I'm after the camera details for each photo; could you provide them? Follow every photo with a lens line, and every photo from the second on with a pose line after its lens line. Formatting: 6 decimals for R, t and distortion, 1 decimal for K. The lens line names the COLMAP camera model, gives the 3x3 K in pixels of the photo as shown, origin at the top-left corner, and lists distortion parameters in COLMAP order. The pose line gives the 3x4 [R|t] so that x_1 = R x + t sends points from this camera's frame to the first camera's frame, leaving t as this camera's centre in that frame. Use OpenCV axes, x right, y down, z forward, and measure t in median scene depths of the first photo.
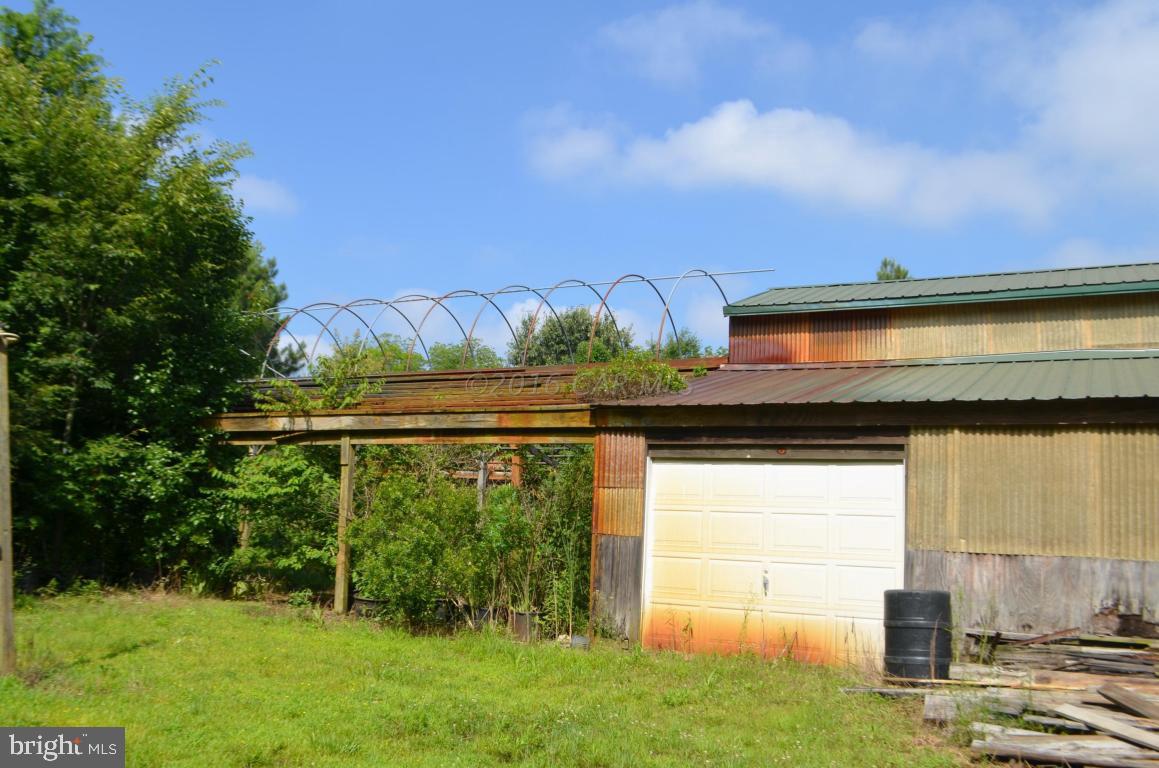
lens RADIAL K [[917.6, 0, 577.4], [0, 917.6, 393.9], [0, 0, 1]] dist [-0.084771, -0.001496]
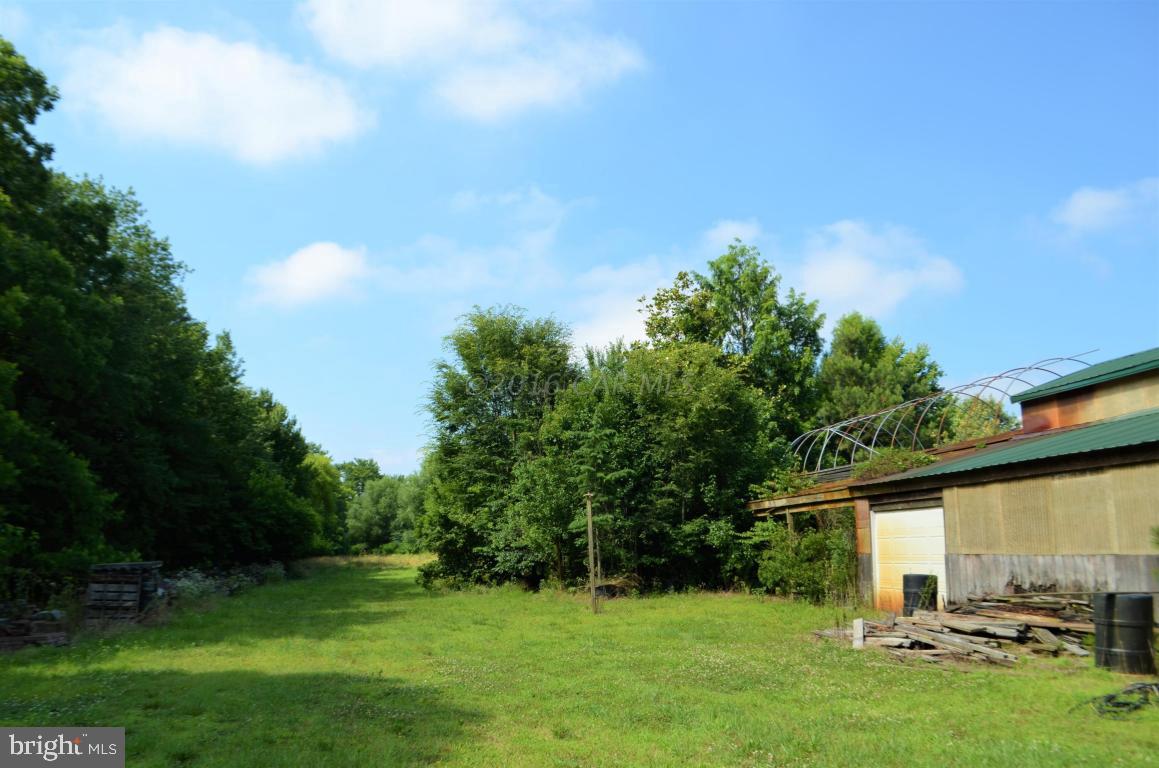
lens RADIAL K [[917.6, 0, 581.8], [0, 917.6, 385.2], [0, 0, 1]] dist [-0.084771, -0.001496]
pose [[0.602384, -0.182641, -0.777030, 1.201076], [0.134935, 0.982760, -0.126391, -0.029671], [0.786719, -0.028712, 0.616643, -0.613841]]
